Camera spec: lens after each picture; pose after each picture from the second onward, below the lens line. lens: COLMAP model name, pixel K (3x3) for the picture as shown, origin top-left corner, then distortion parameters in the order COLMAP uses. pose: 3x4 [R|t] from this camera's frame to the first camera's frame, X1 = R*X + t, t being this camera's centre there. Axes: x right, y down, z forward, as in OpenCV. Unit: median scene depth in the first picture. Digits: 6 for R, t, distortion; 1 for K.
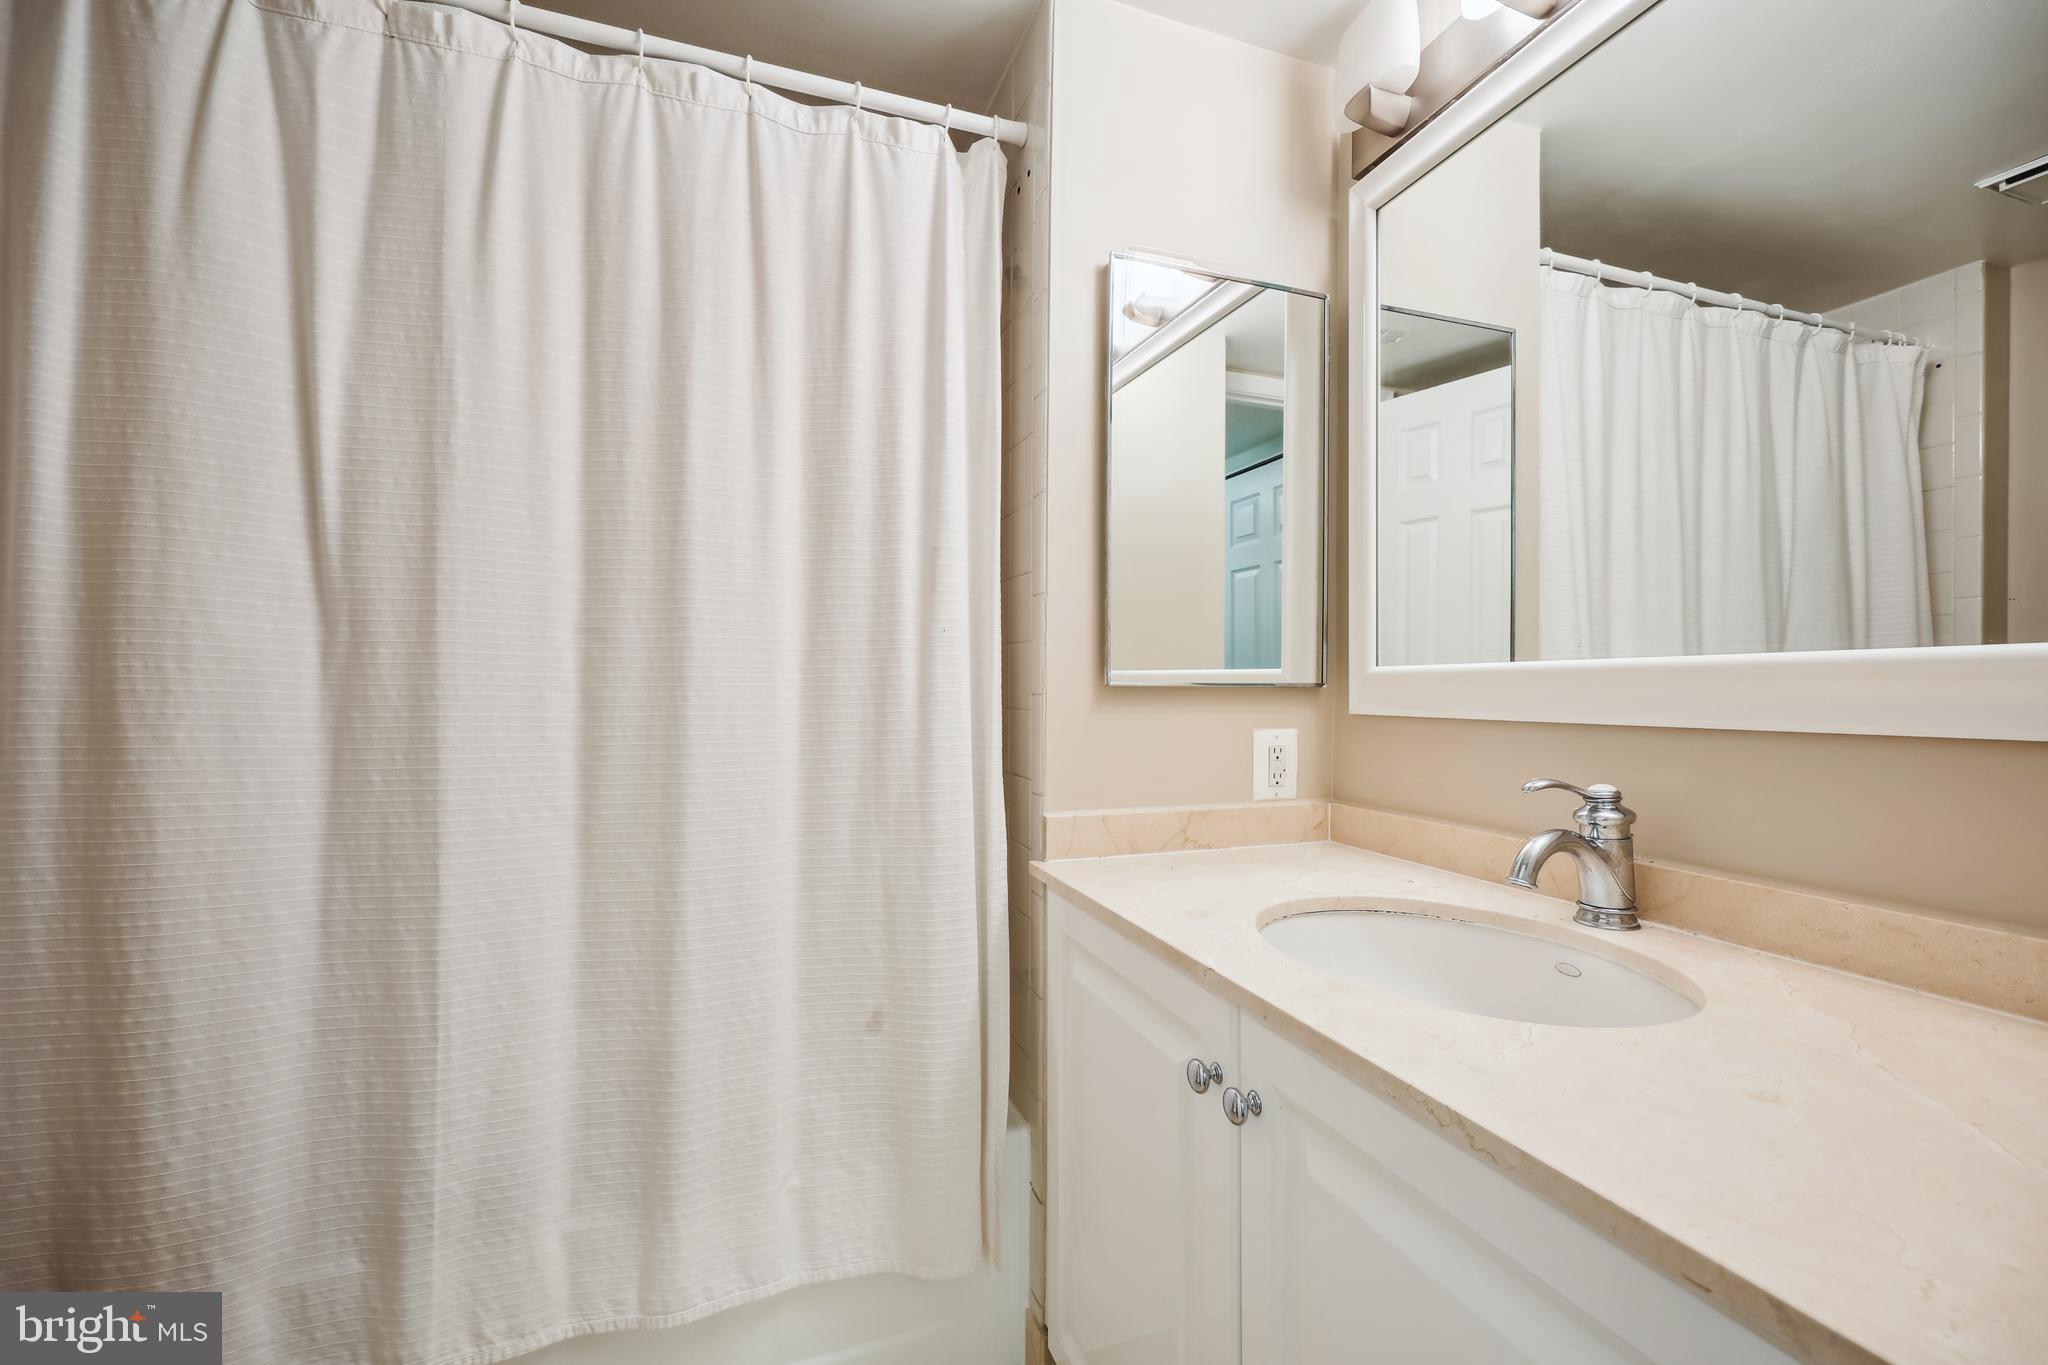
lens RADIAL K [[837.1, 0, 1036.4], [0, 837.1, 670.8], [0, 0, 1]] dist [-0.001043, -0.000286]
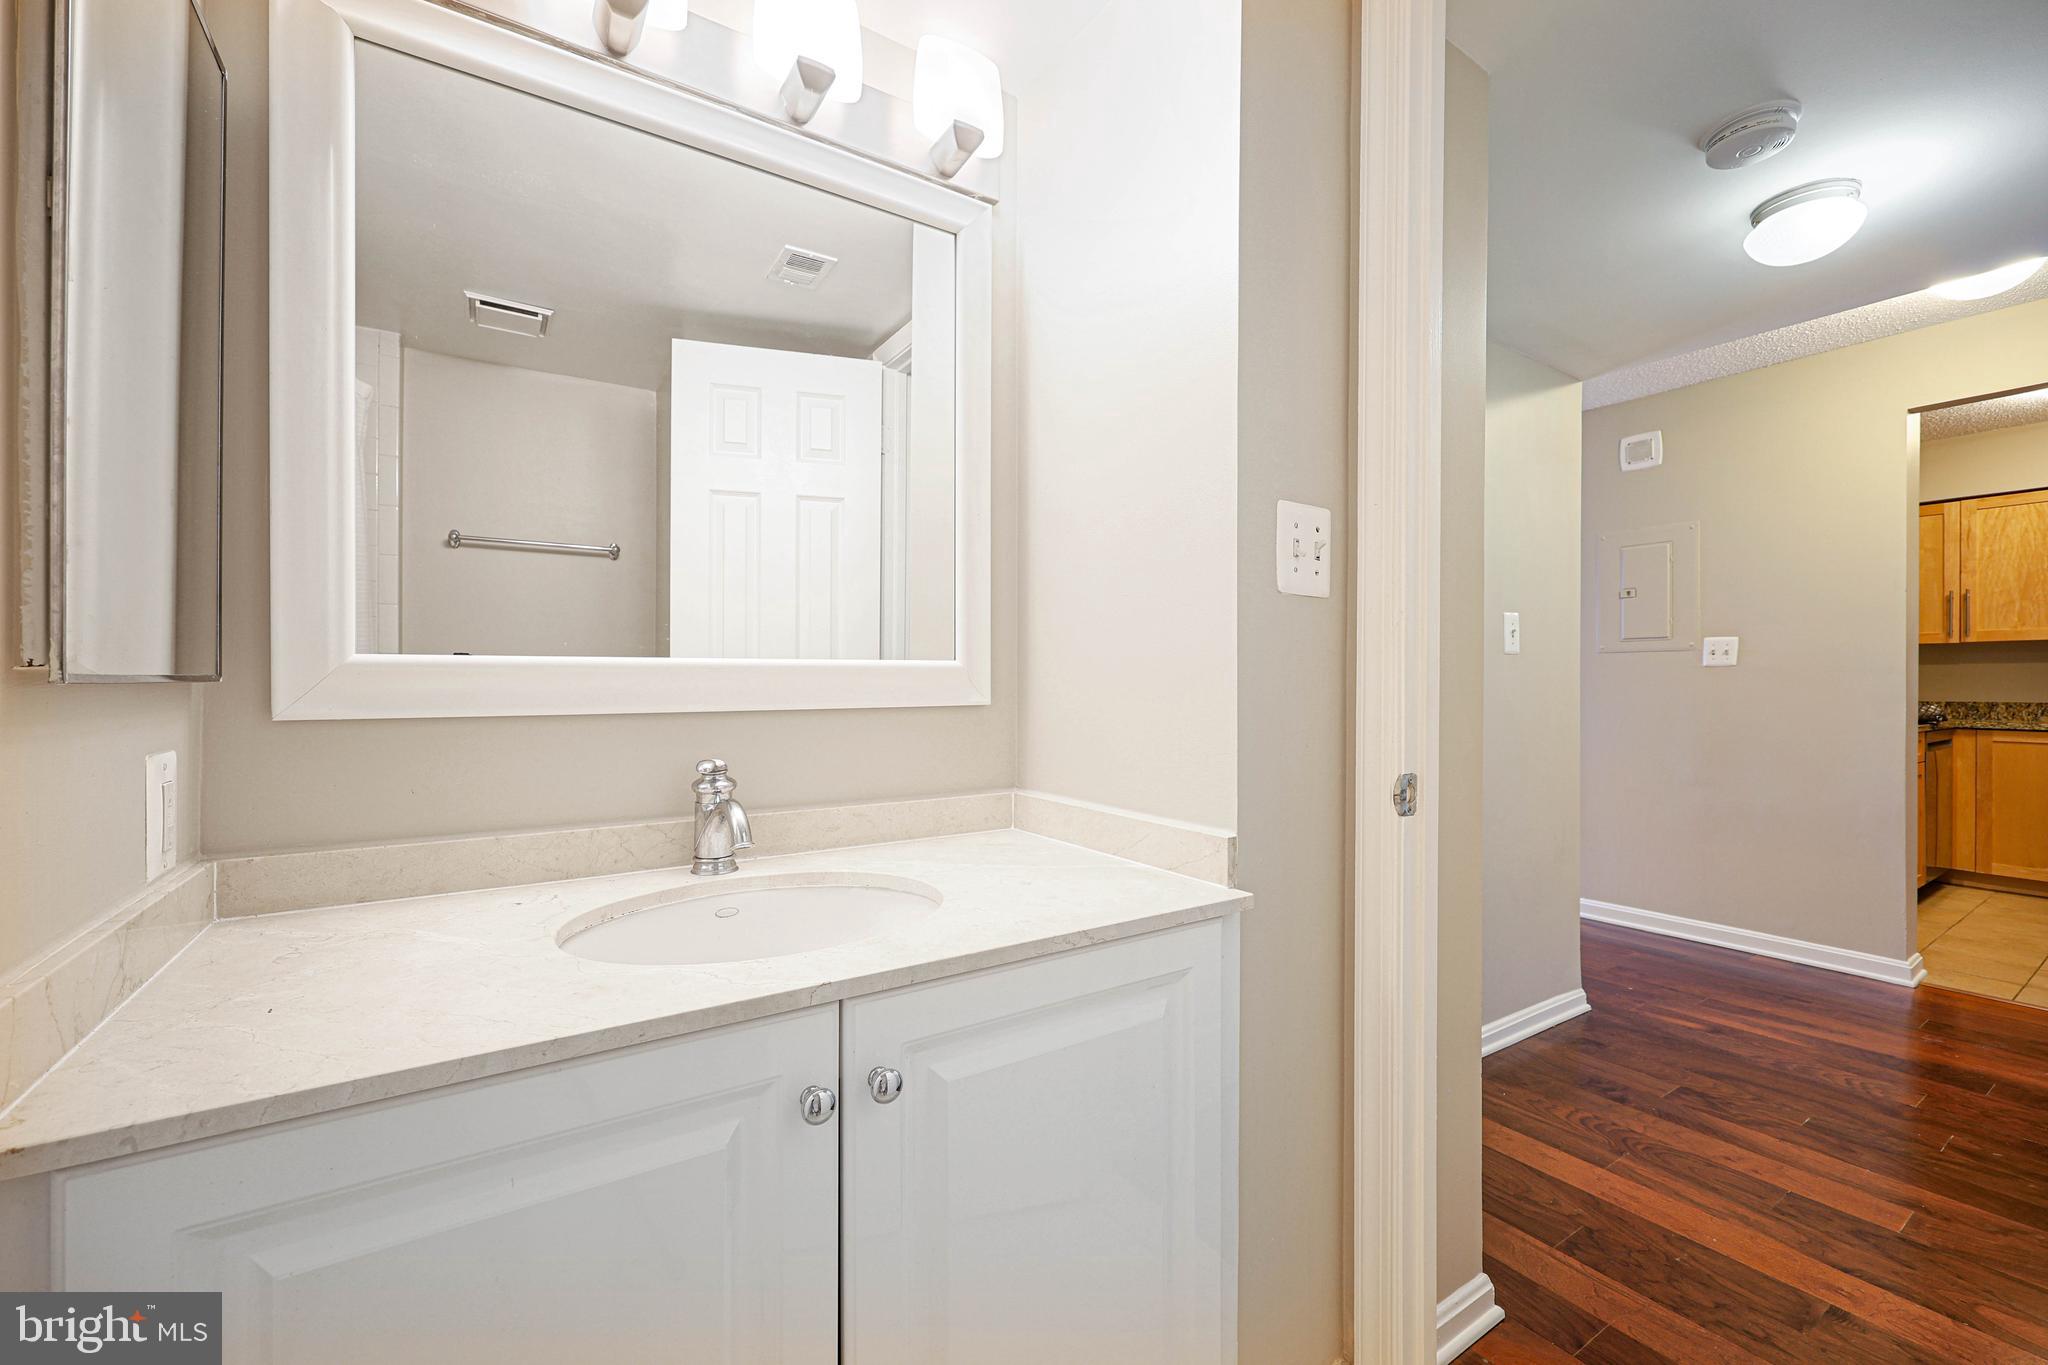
lens RADIAL K [[837.1, 0, 1033.3], [0, 837.1, 683.0], [0, 0, 1]] dist [-0.001043, -0.000286]
pose [[-0.239236, -0.000987, 0.970961, -0.438398], [-0.014740, 0.999888, -0.002615, 0.013818], [-0.970850, -0.014937, -0.239224, 0.585201]]
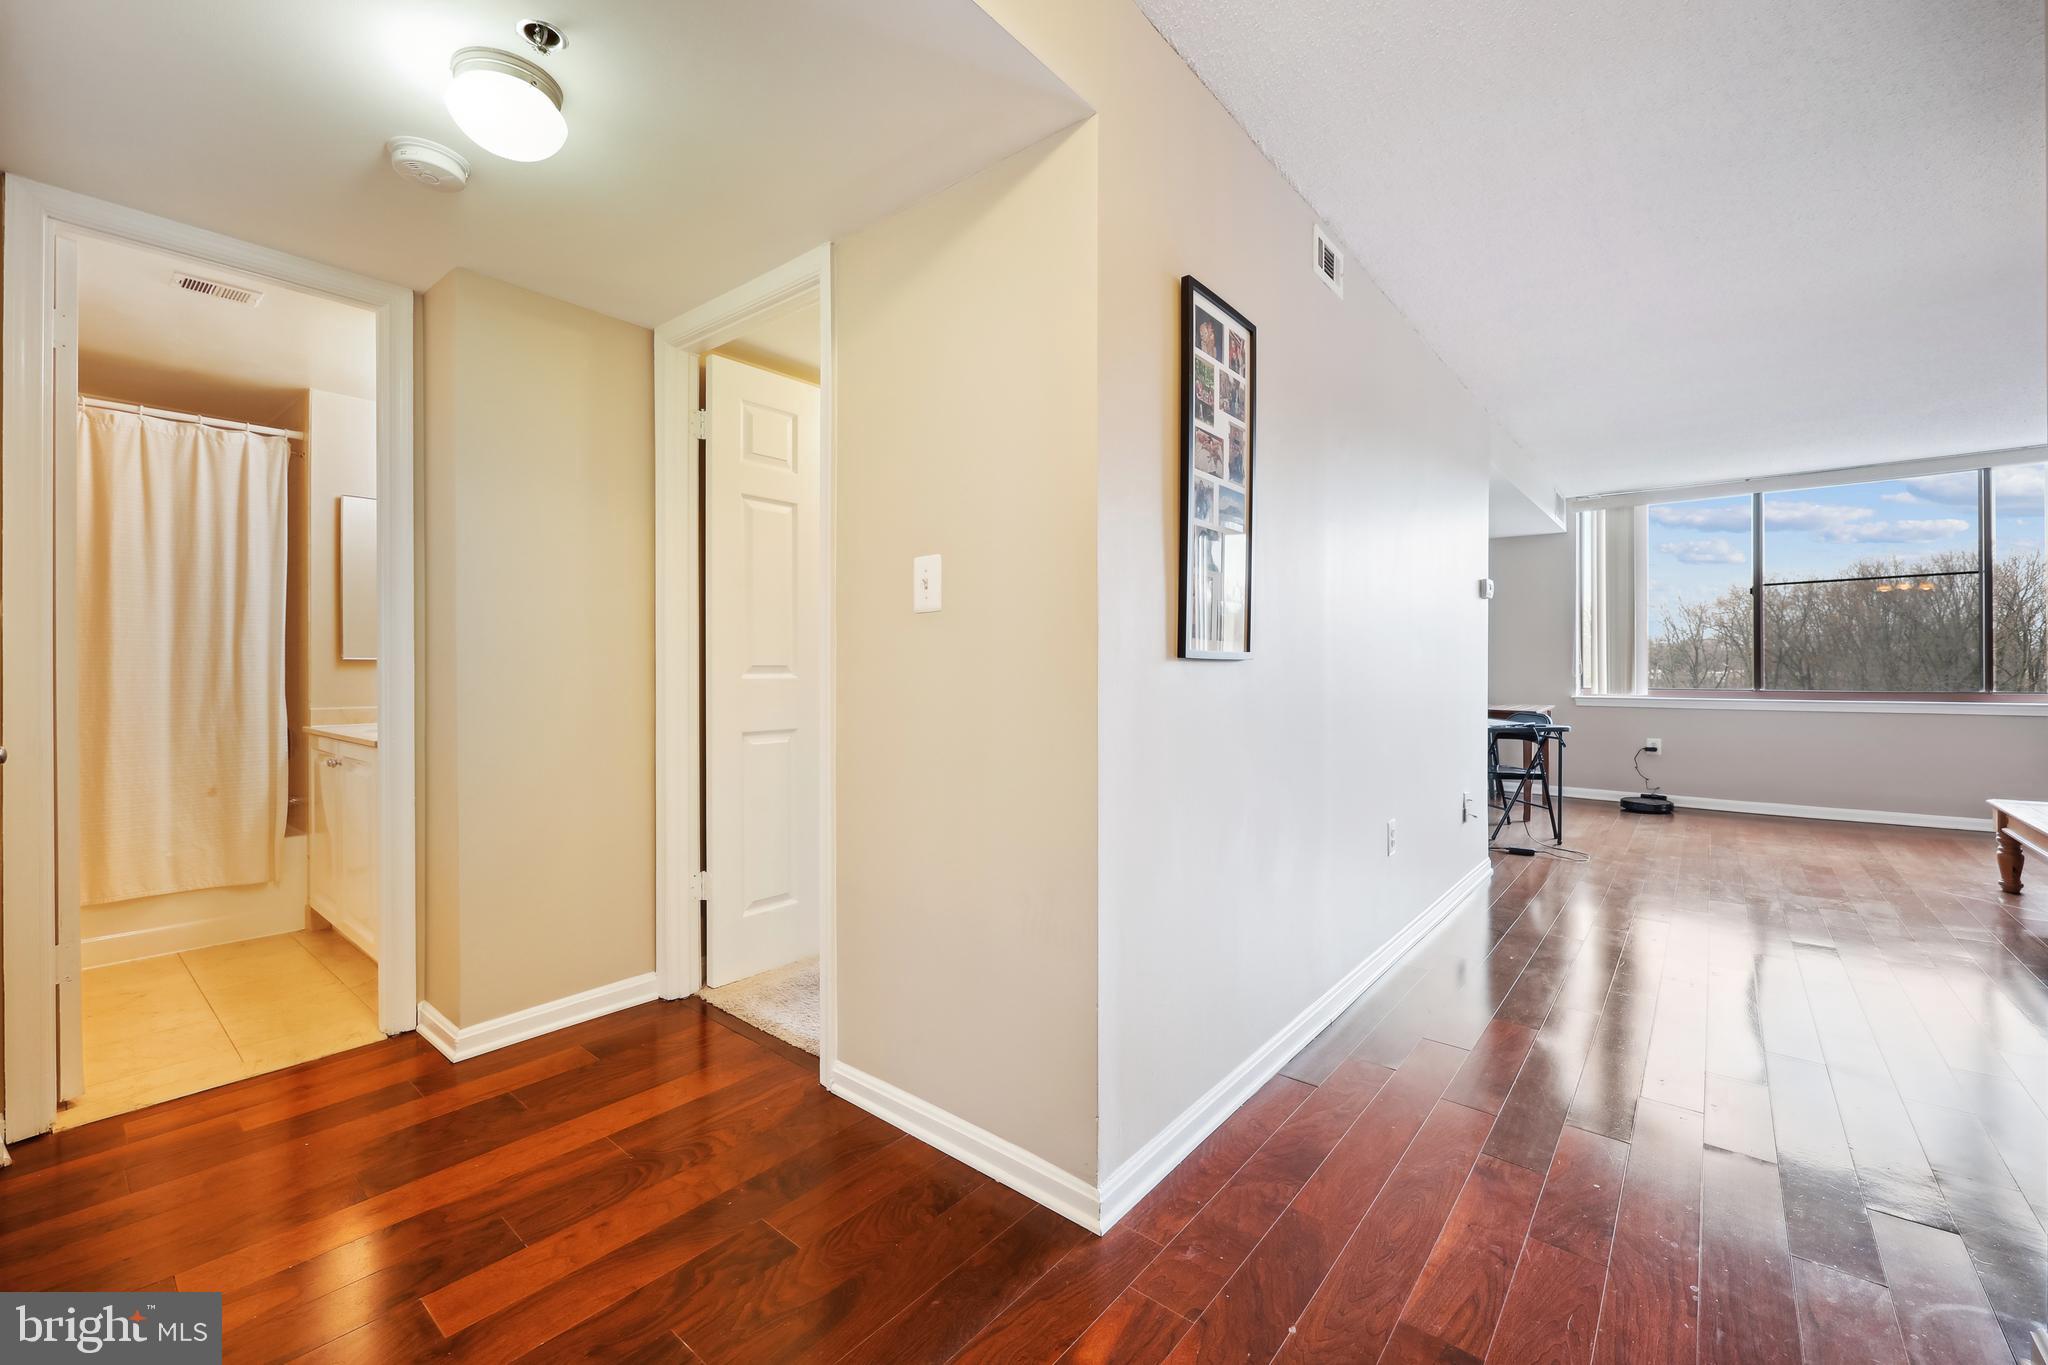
lens RADIAL K [[837.1, 0, 1008.0], [0, 837.1, 673.7], [0, 0, 1]] dist [-0.001043, -0.000286]
pose [[0.868462, -0.000543, 0.495756, 0.663736], [-0.006925, 0.999889, 0.013227, 0.014264], [-0.495708, -0.014920, 0.868361, -2.452299]]
